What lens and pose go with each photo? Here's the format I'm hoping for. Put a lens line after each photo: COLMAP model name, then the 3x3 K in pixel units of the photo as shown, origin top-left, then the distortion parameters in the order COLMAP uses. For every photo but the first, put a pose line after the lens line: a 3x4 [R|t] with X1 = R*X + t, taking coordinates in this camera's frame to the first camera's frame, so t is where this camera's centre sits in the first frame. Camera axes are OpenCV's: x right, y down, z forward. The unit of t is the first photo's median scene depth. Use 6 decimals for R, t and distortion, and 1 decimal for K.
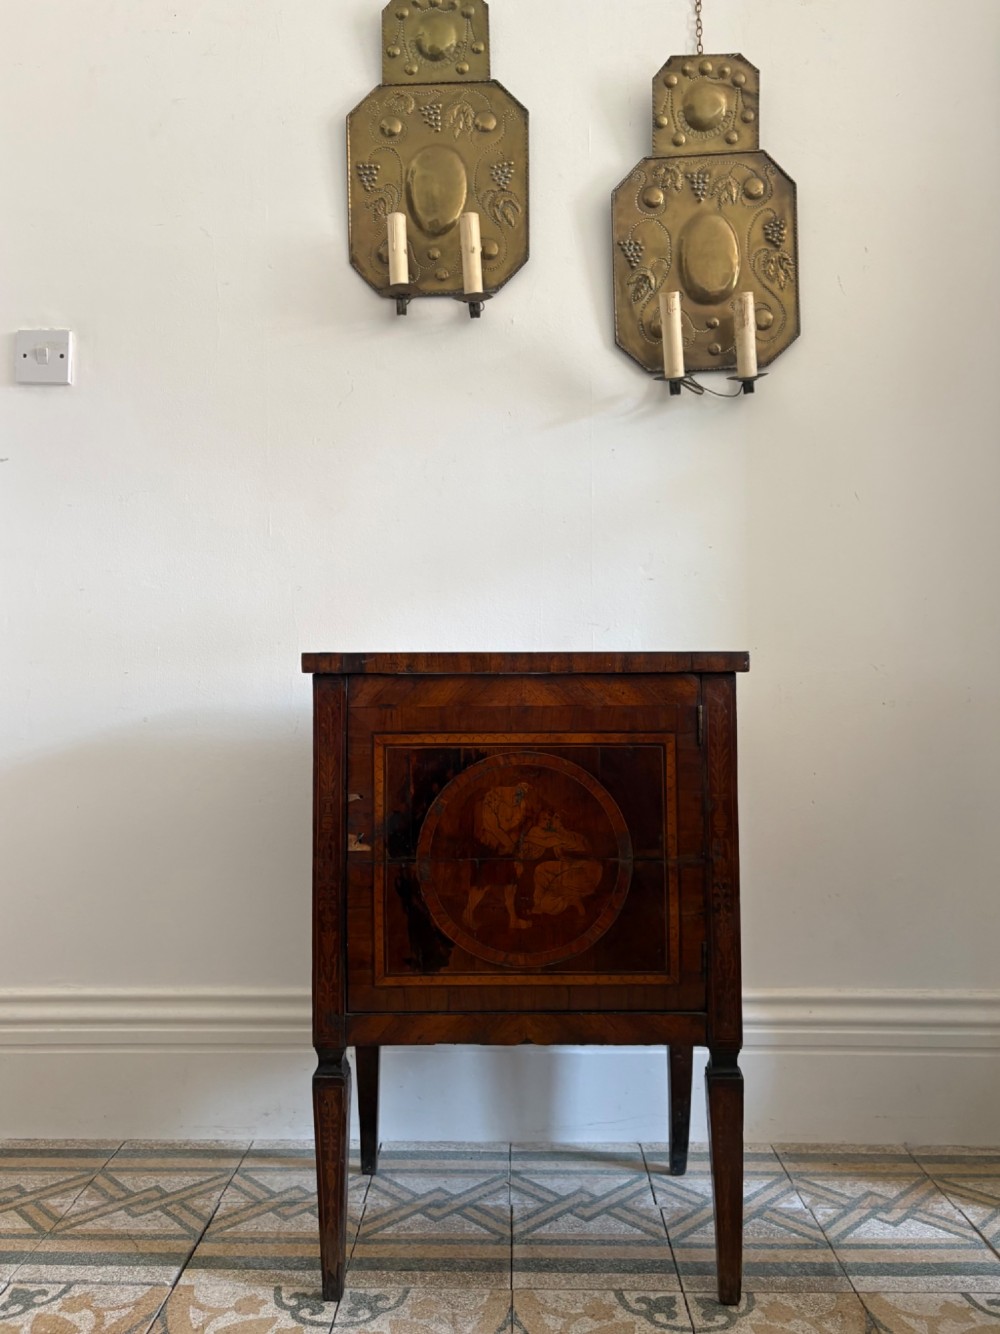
lens RADIAL K [[1033.8, 0, 478.2], [0, 1033.8, 659.4], [0, 0, 1]] dist [0.051472, -0.051168]
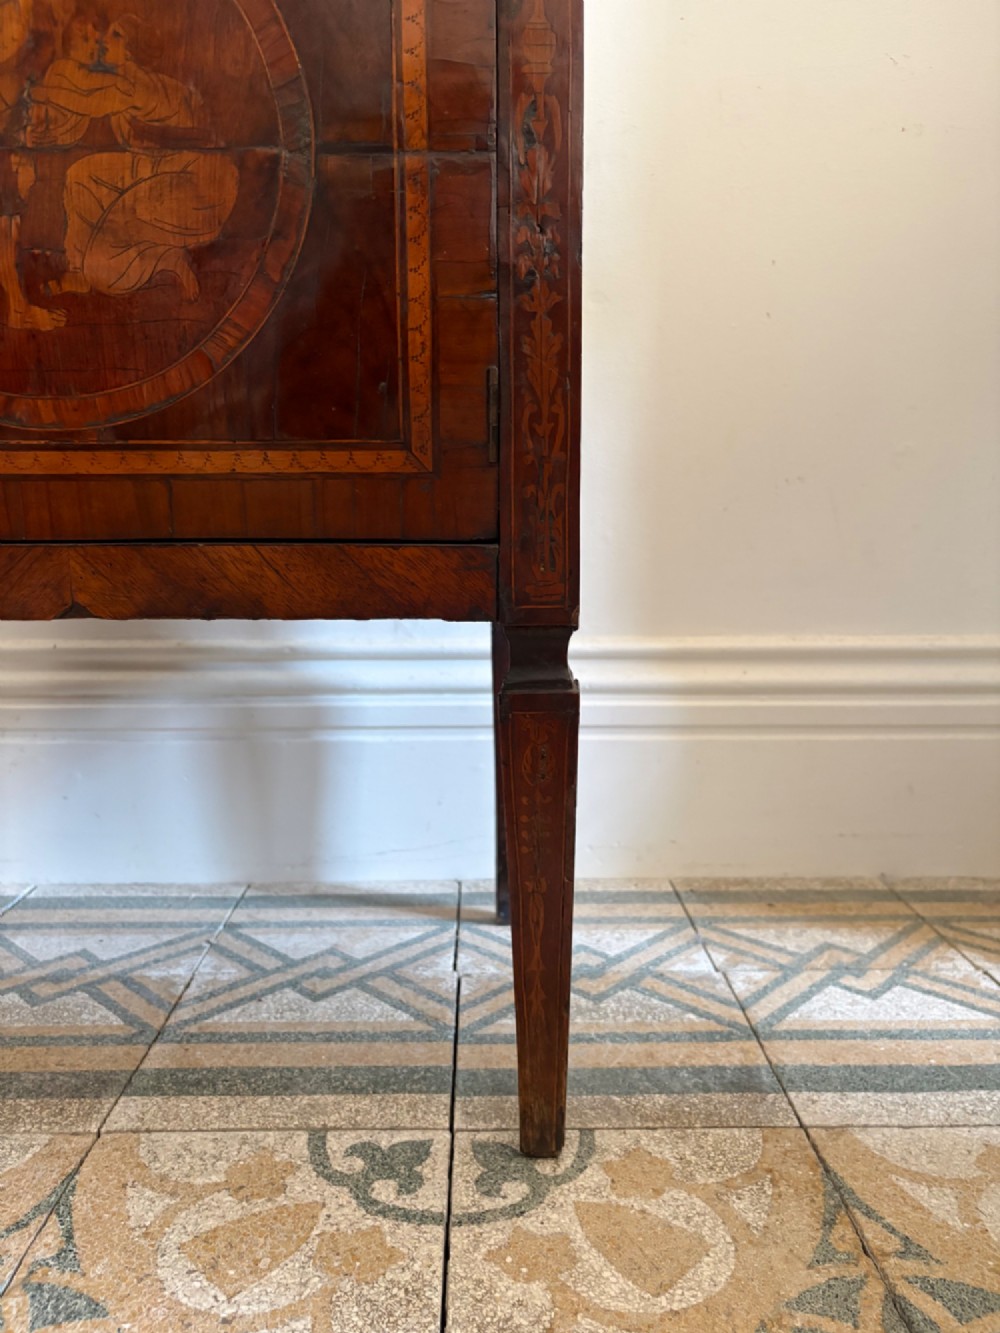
lens RADIAL K [[994.0, 0, 497.6], [0, 994.0, 665.5], [0, 0, 1]] dist [0.030347, -0.030977]
pose [[0.998874, 0.001166, 0.047425, 0.174327], [-0.009124, 0.985754, 0.167944, 0.280052], [-0.046554, -0.168188, 0.984655, 0.517279]]
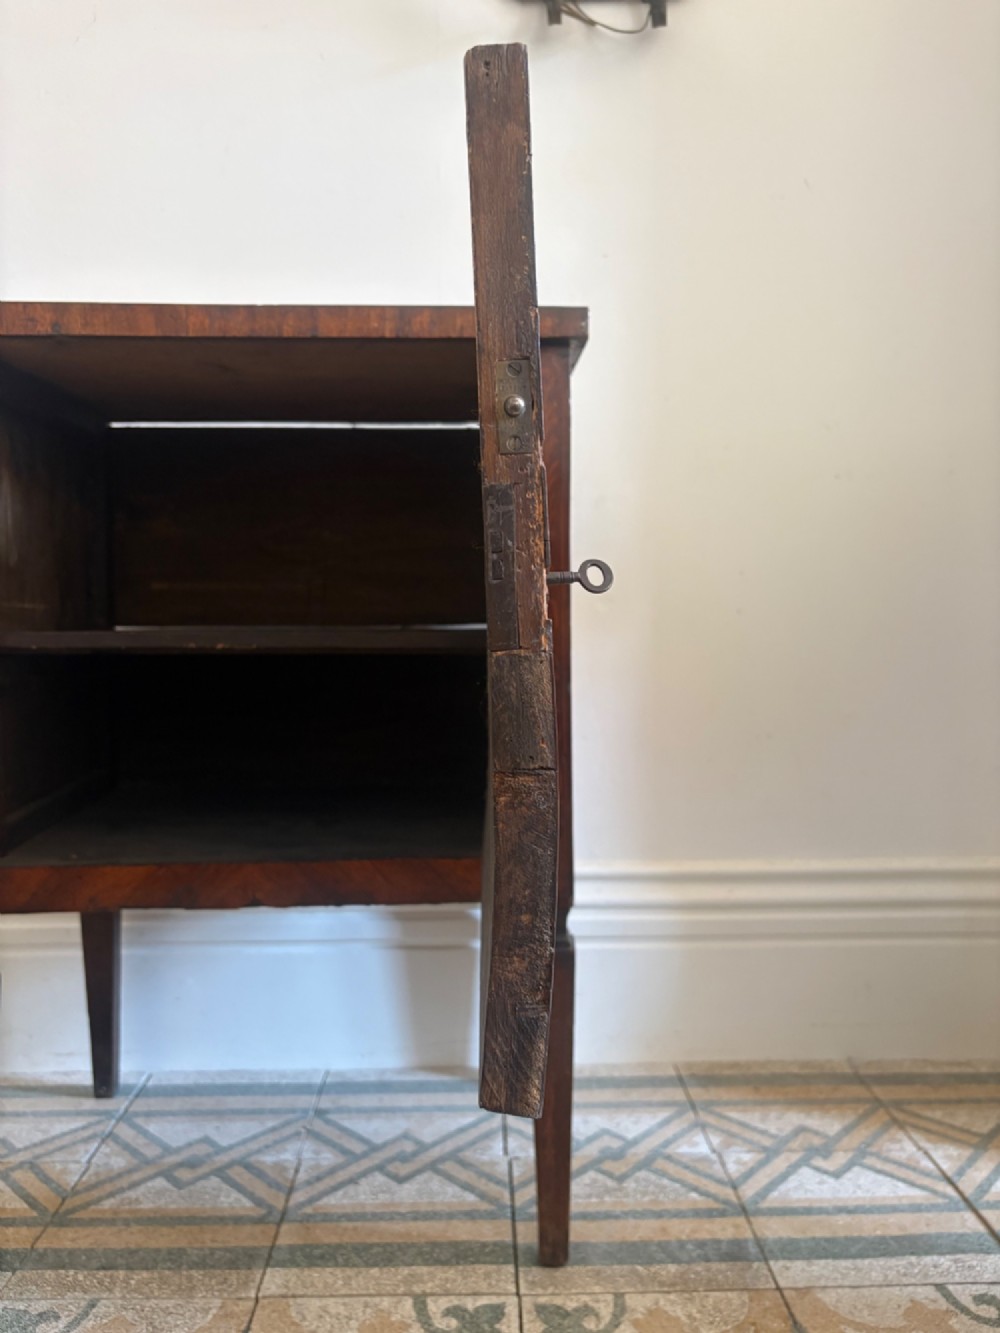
lens RADIAL K [[994.0, 0, 490.9], [0, 994.0, 661.3], [0, 0, 1]] dist [0.030347, -0.030977]
pose [[0.998844, -0.001454, 0.048042, 0.133332], [-0.001610, 0.997969, 0.063679, 0.151197], [-0.048037, -0.063683, 0.996813, 0.360018]]
